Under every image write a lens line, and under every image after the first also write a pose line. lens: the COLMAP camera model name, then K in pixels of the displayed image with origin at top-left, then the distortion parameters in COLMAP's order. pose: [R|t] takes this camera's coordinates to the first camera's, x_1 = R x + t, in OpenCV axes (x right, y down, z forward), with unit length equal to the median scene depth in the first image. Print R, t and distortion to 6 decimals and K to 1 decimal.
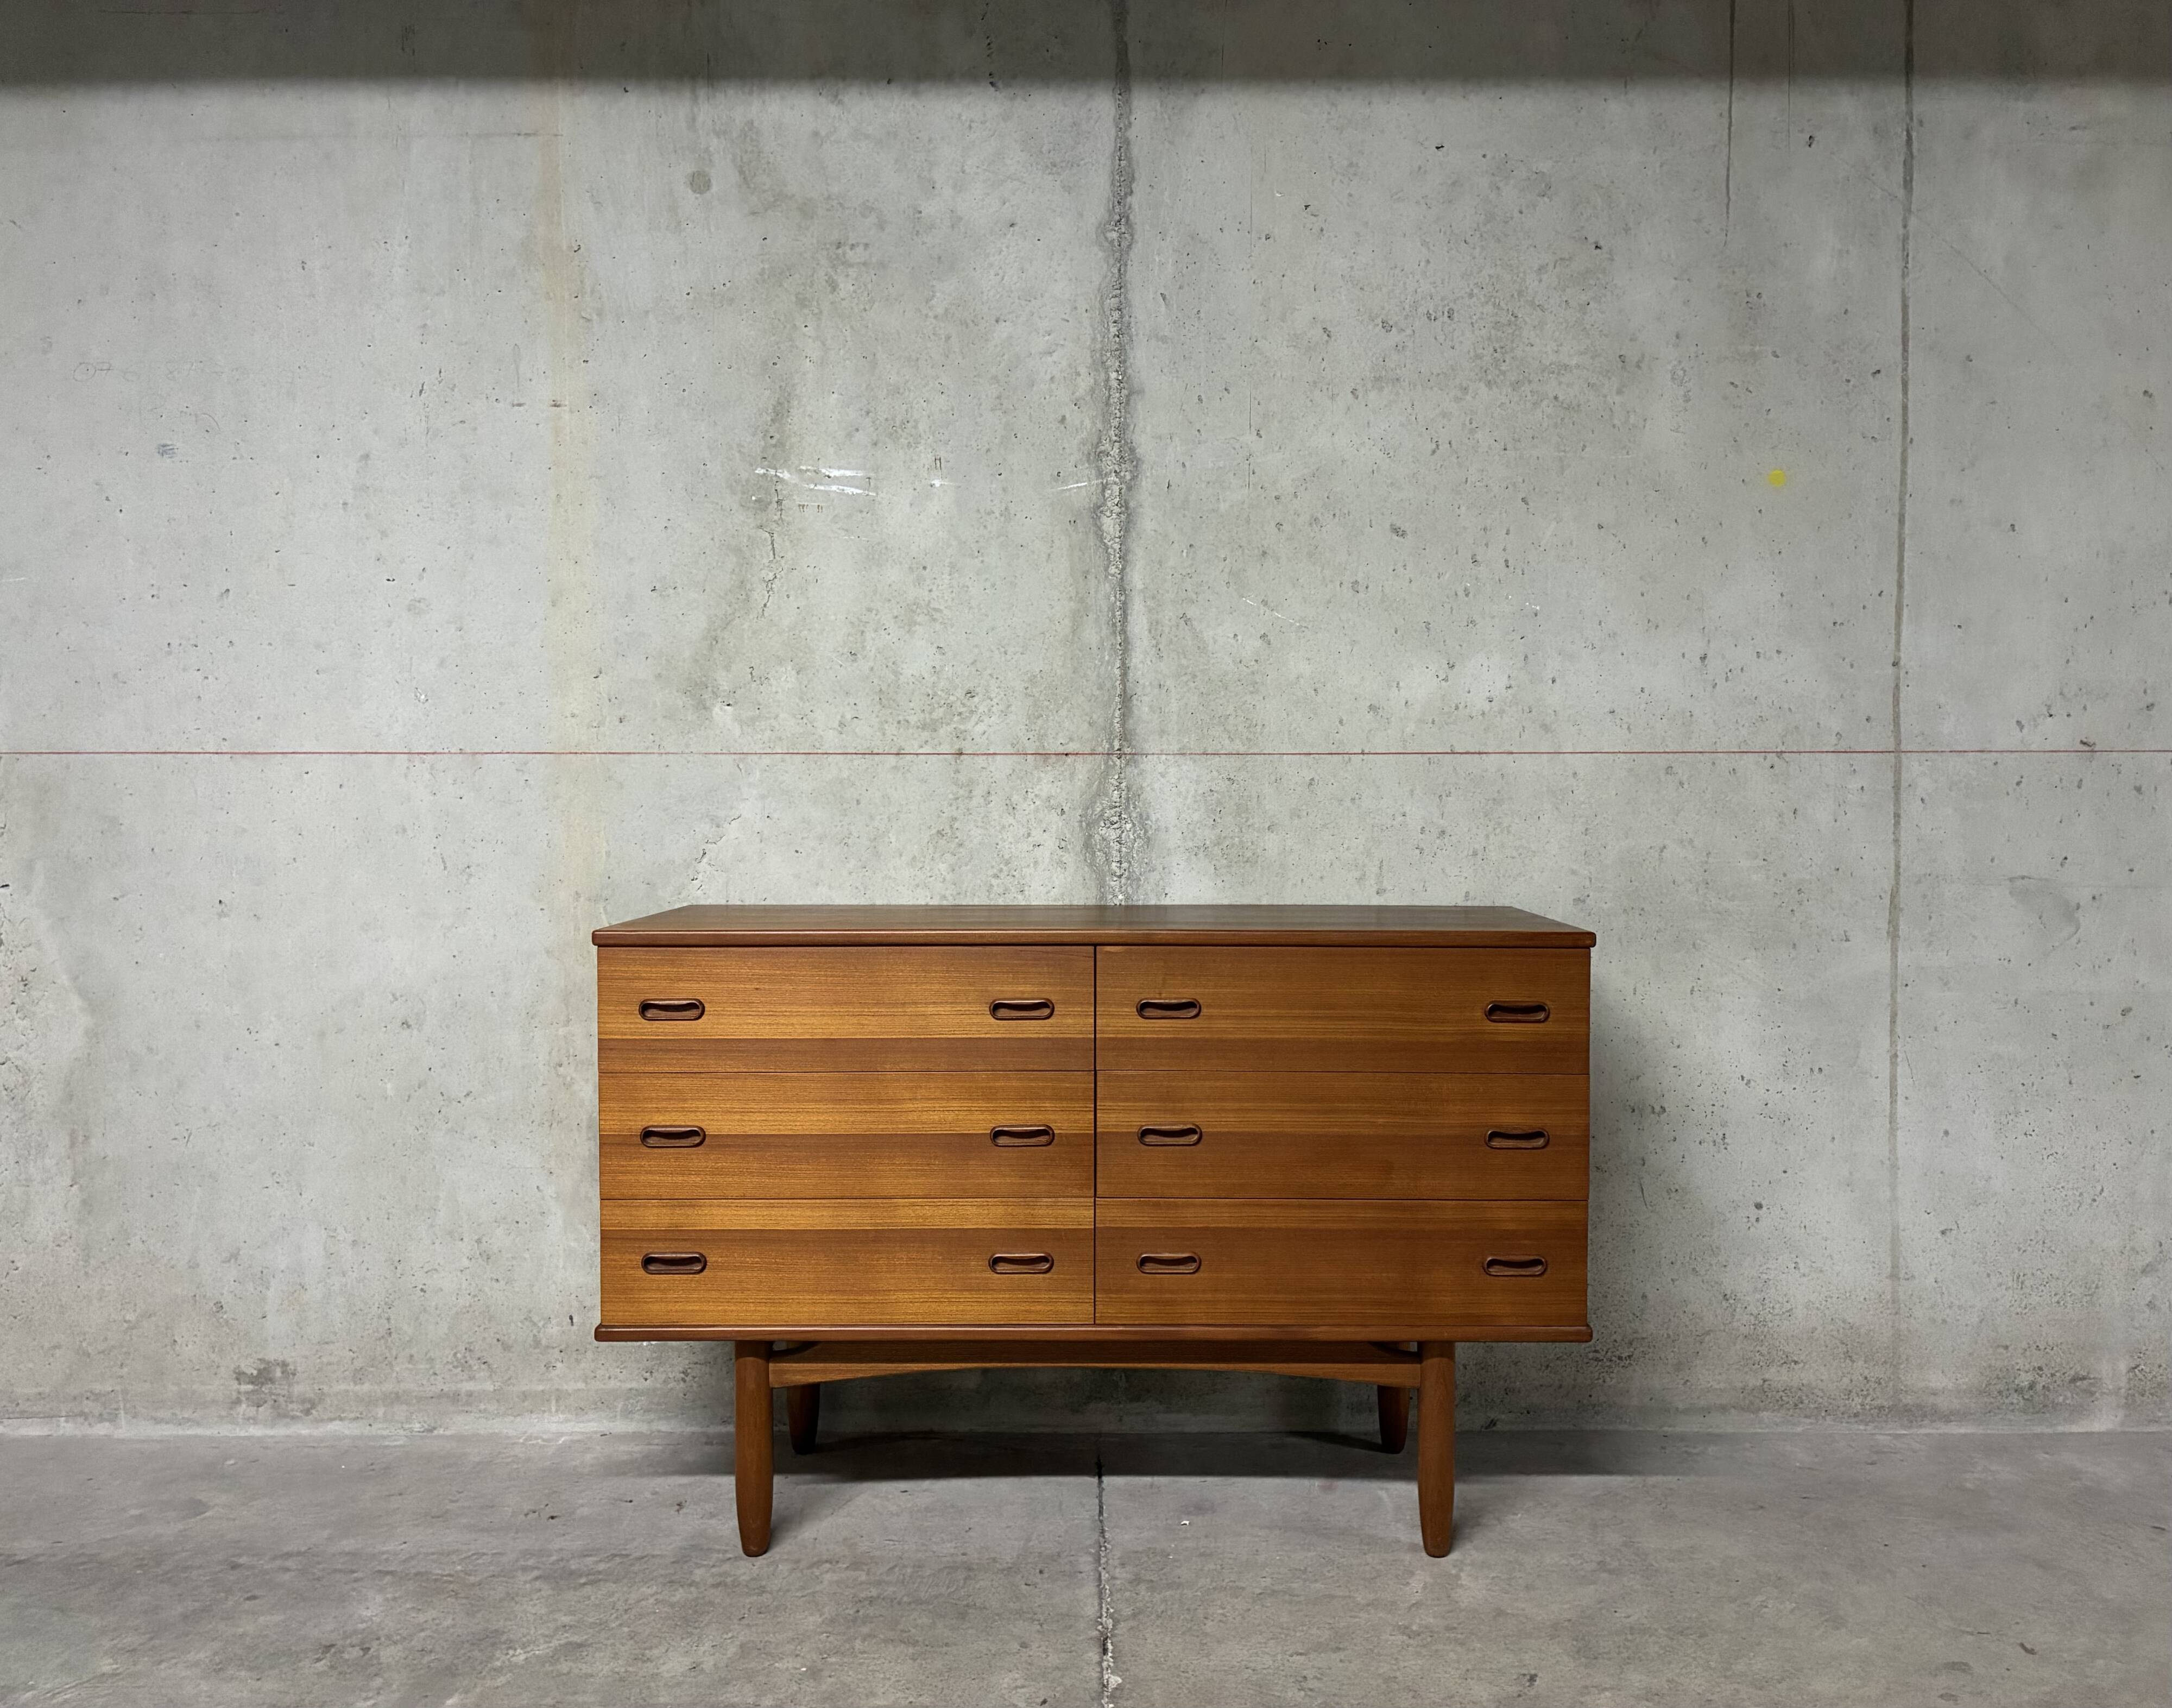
lens RADIAL K [[1715.7, 0, 1140.4], [0, 1715.7, 850.5], [0, 0, 1]] dist [0.117108, -0.339669]
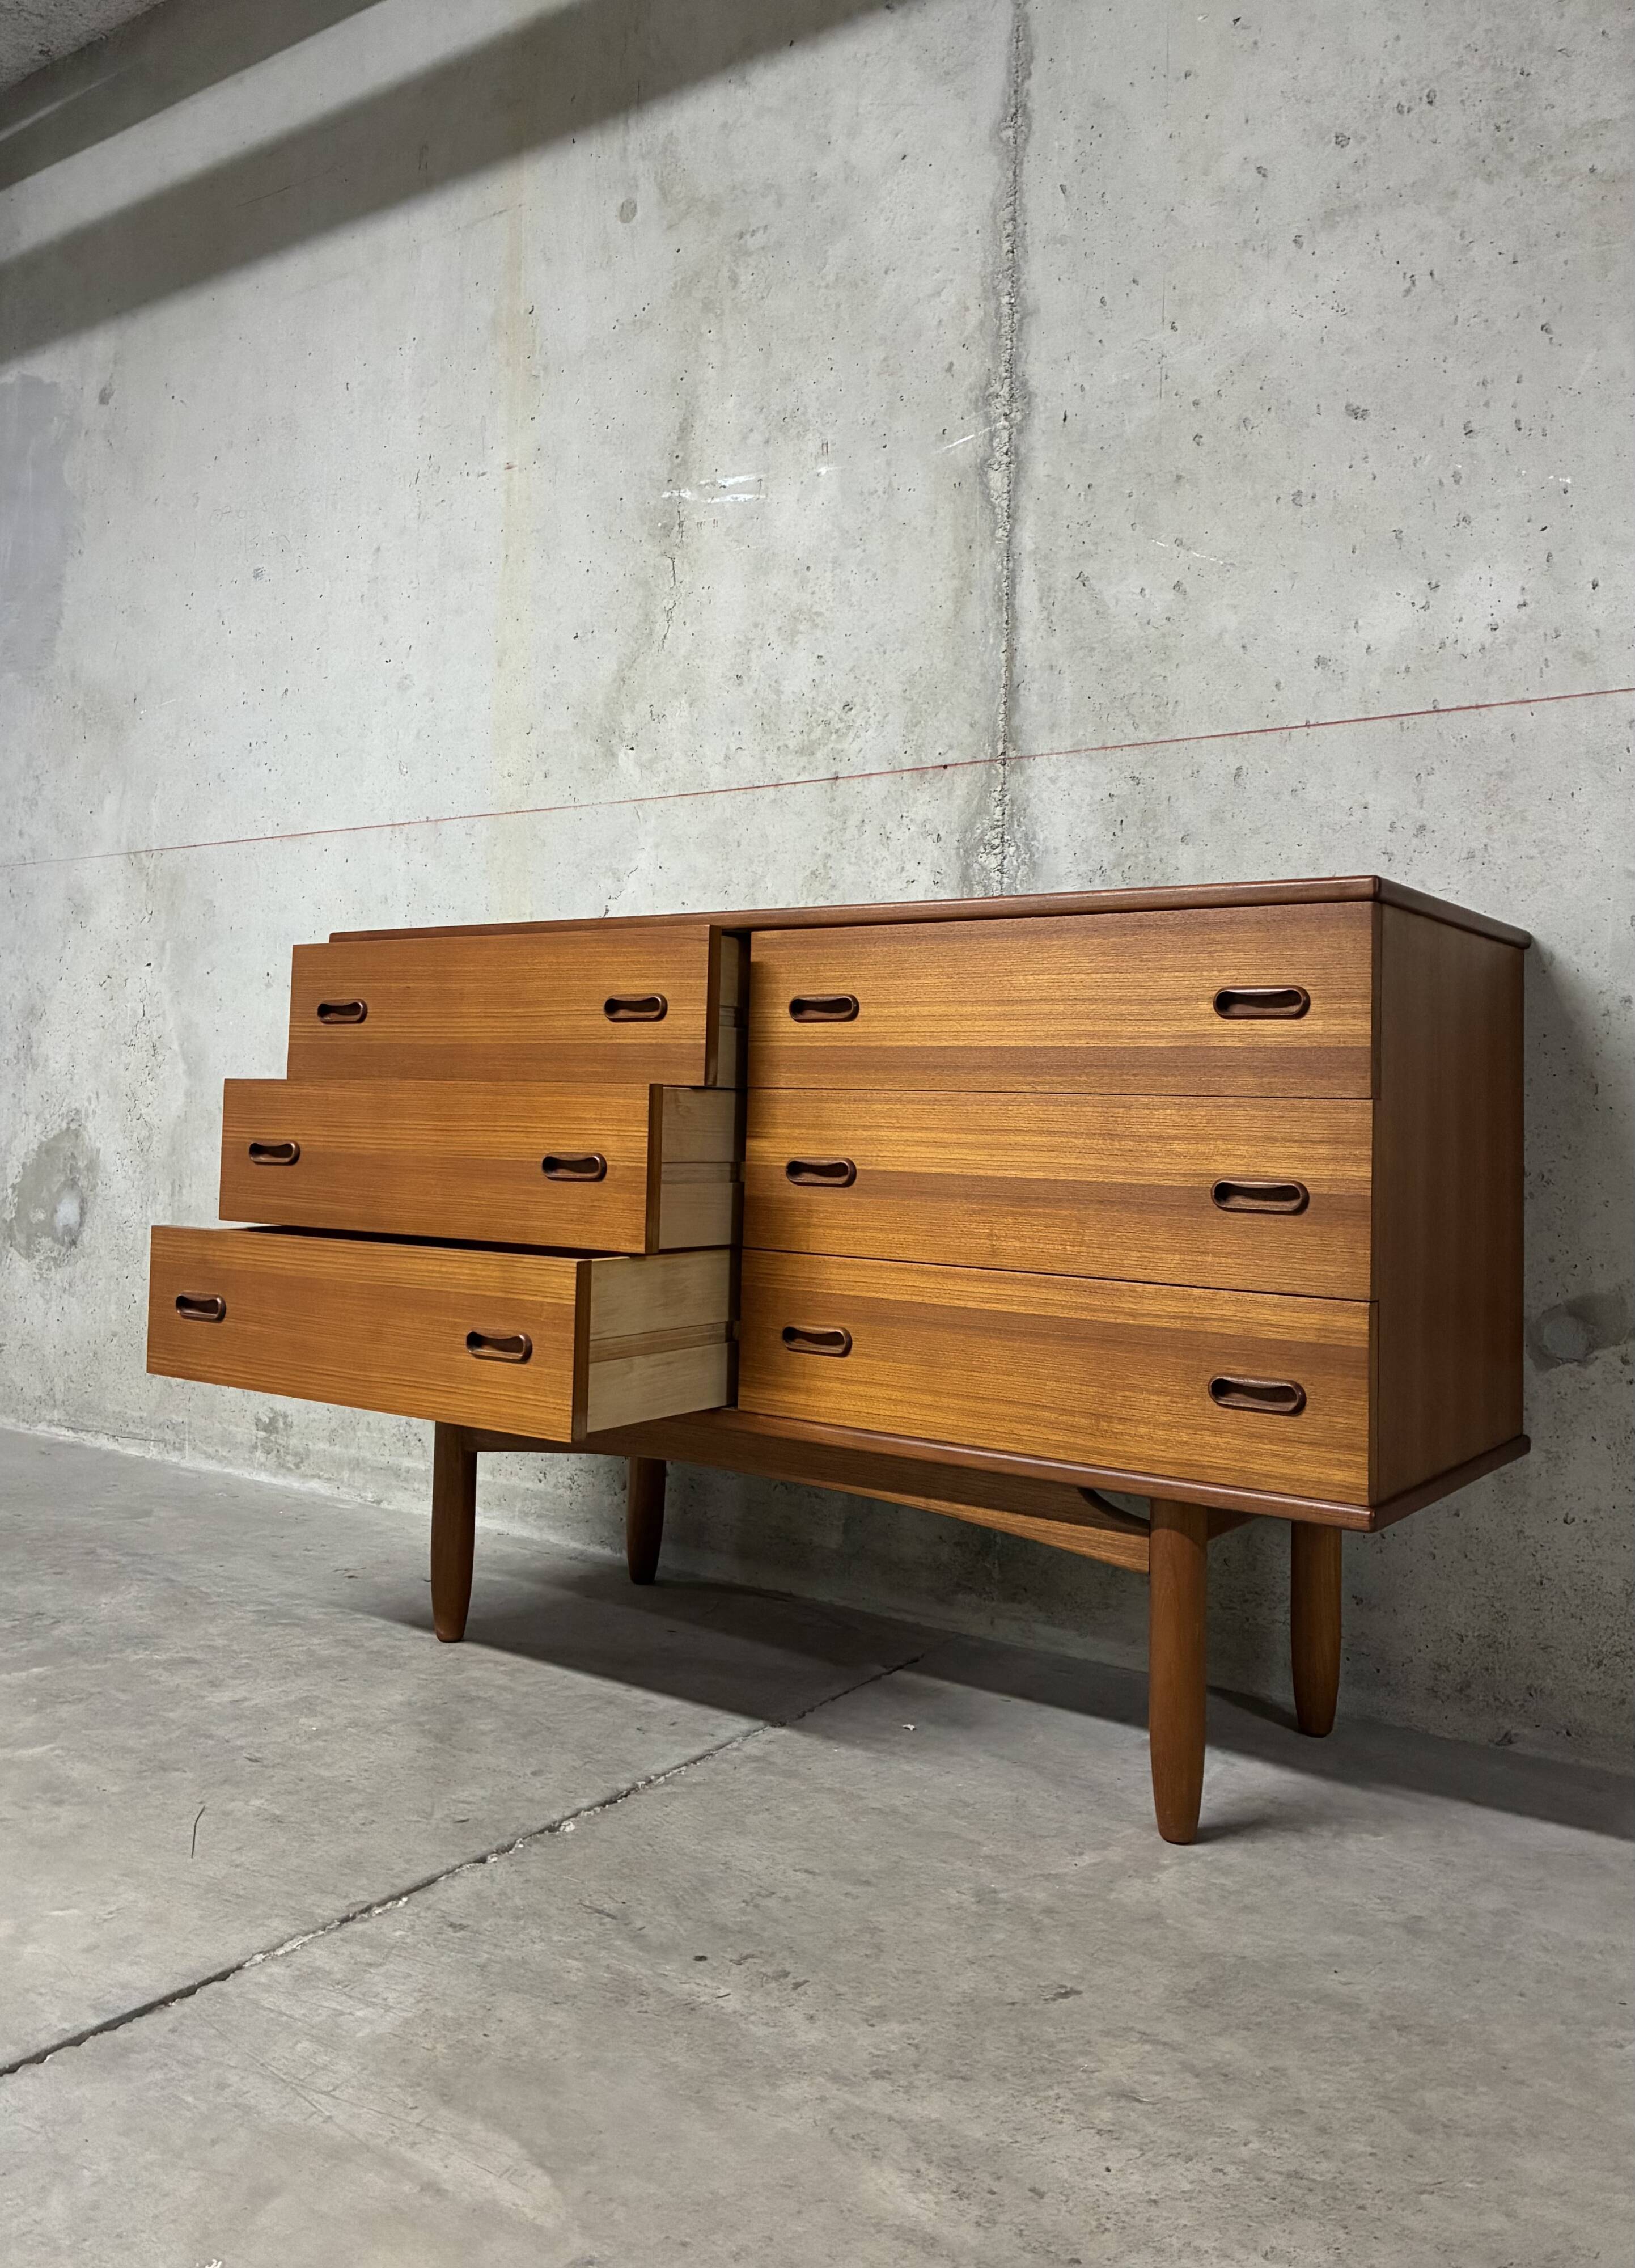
lens RADIAL K [[1827.8, 0, 762.8], [0, 1827.8, 1012.0], [0, 0, 1]] dist [0.022104, 0.001756]
pose [[0.803817, -0.014205, -0.594707, 0.399538], [-0.045390, 0.995336, -0.085124, 0.136753], [0.593142, 0.095417, 0.799424, 0.272876]]
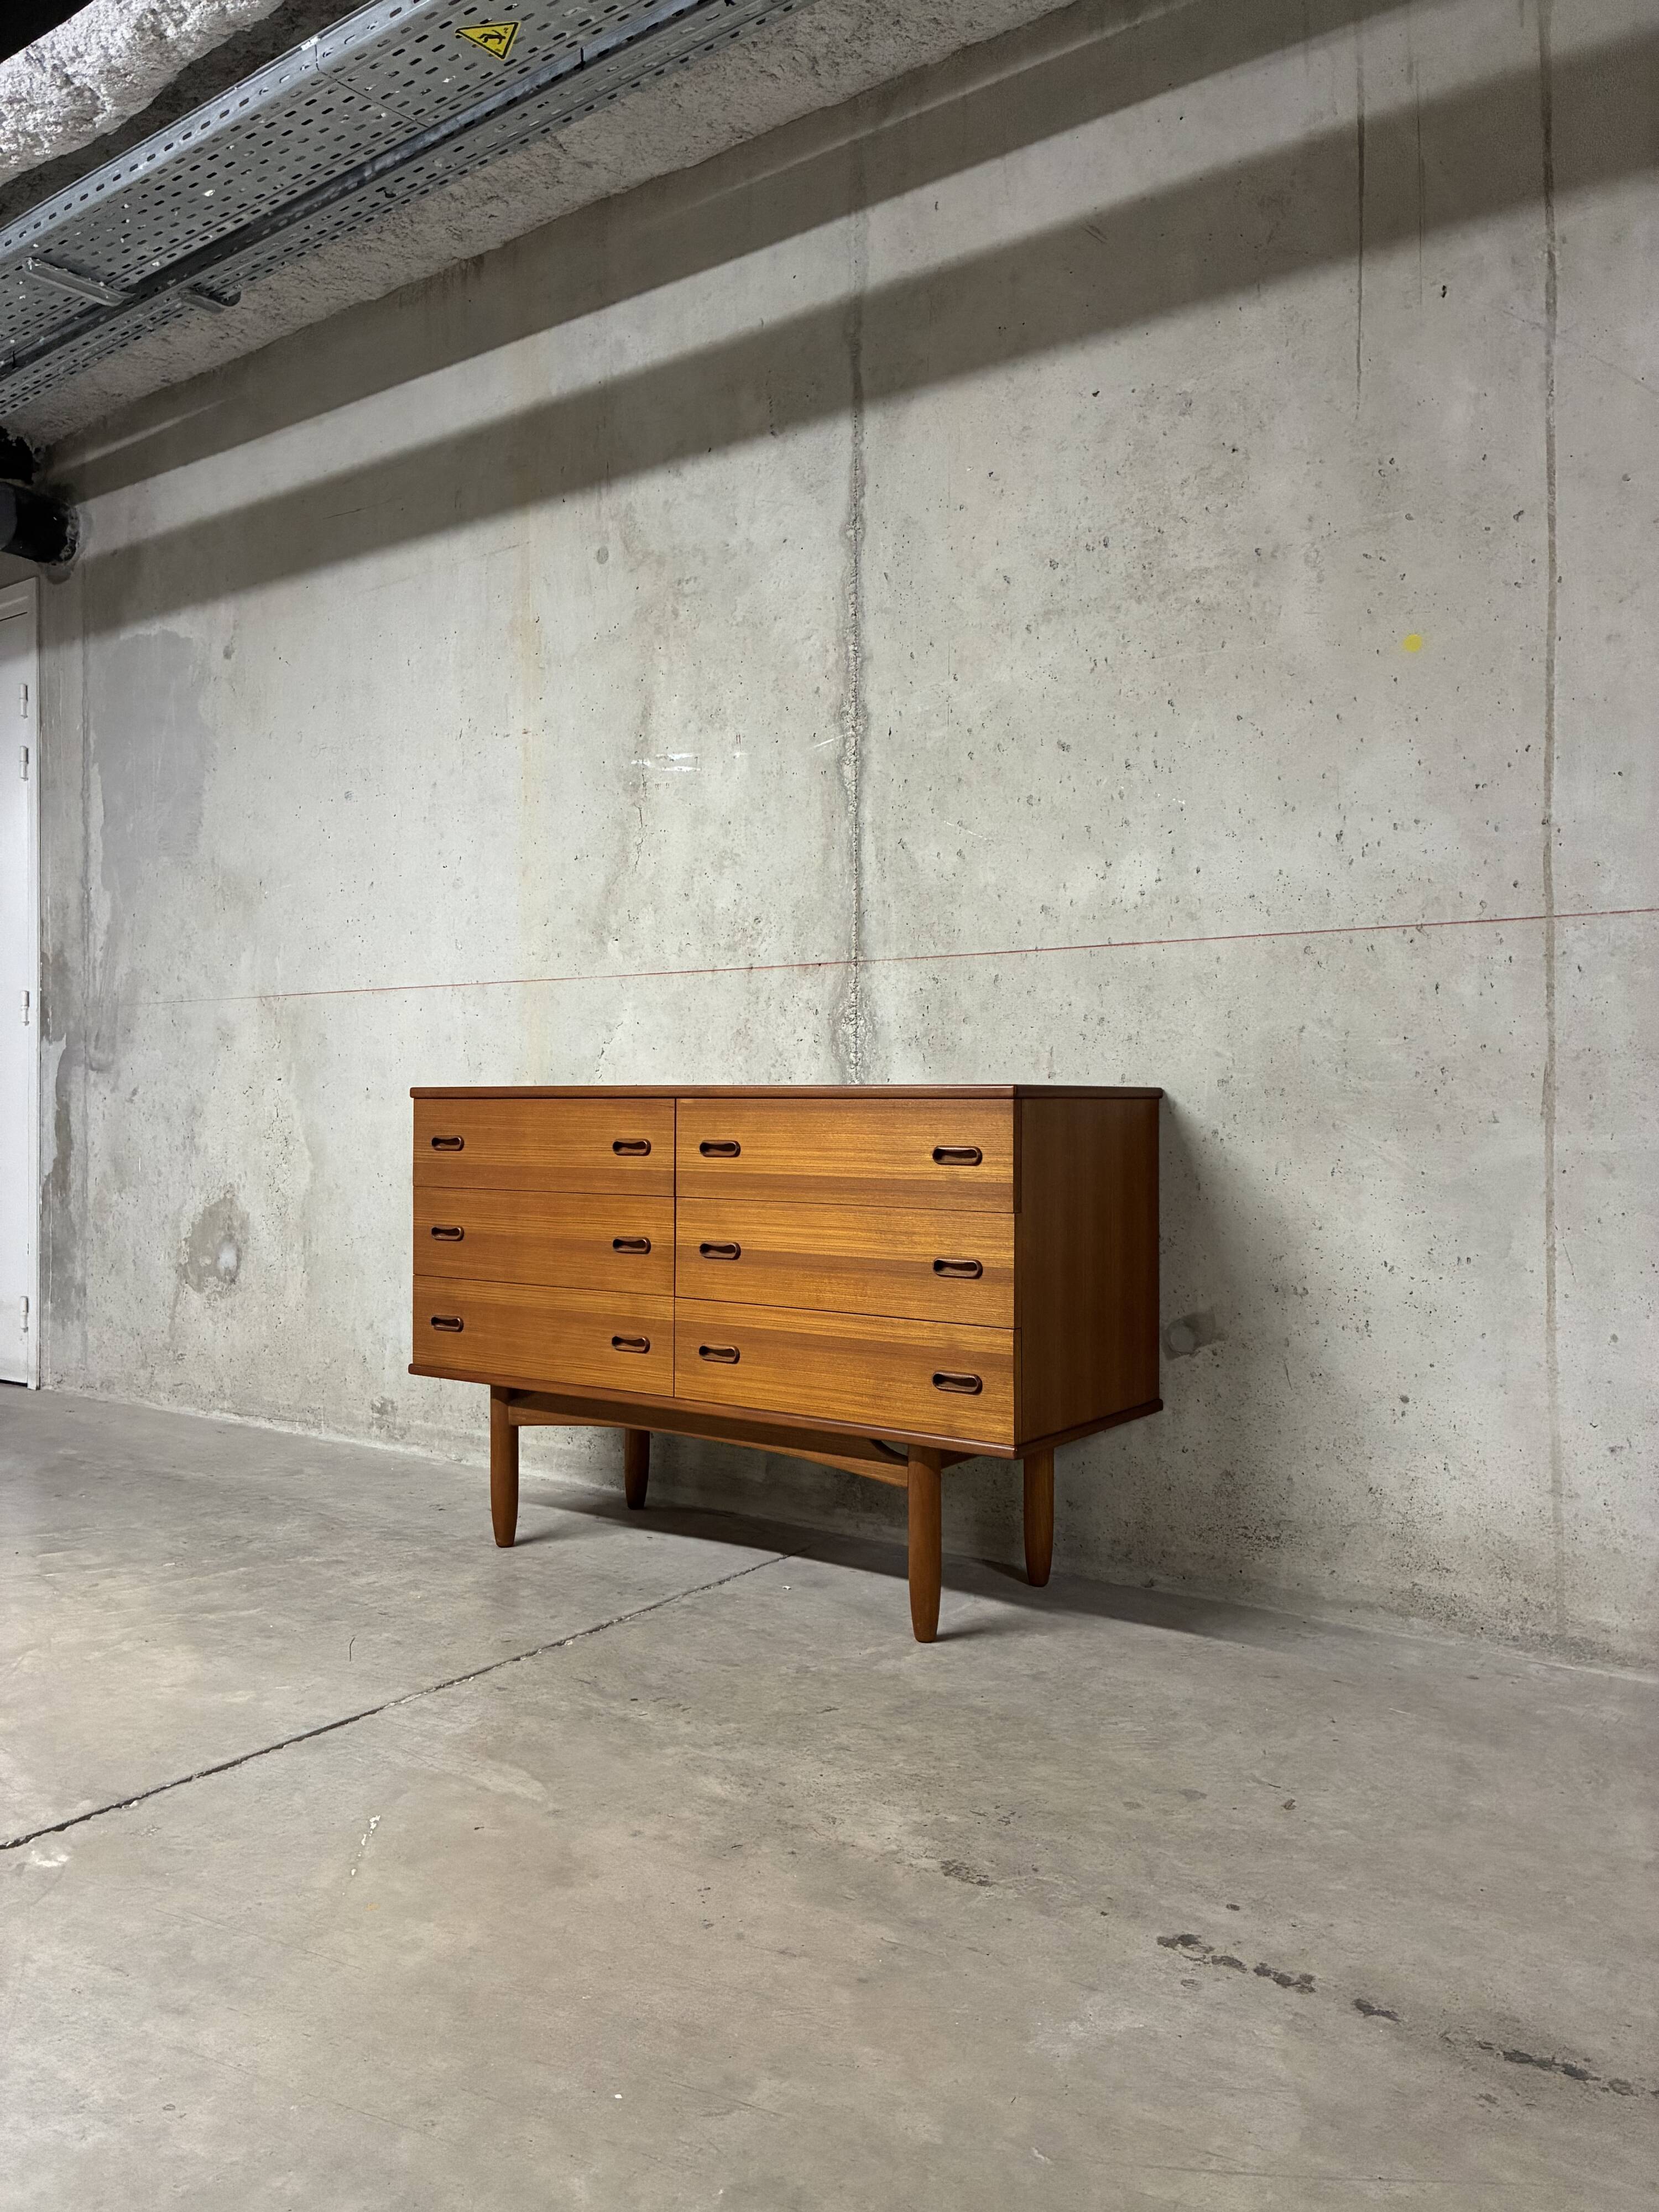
lens RADIAL K [[1677.1, 0, 829.5], [0, 1677.1, 1106.0], [0, 0, 1]] dist [0.095140, -0.253990]
pose [[0.807750, 0.000465, -0.589525, 0.662265], [-0.021019, 0.999387, -0.028012, 0.077131], [0.589150, 0.035018, 0.807264, 0.052968]]
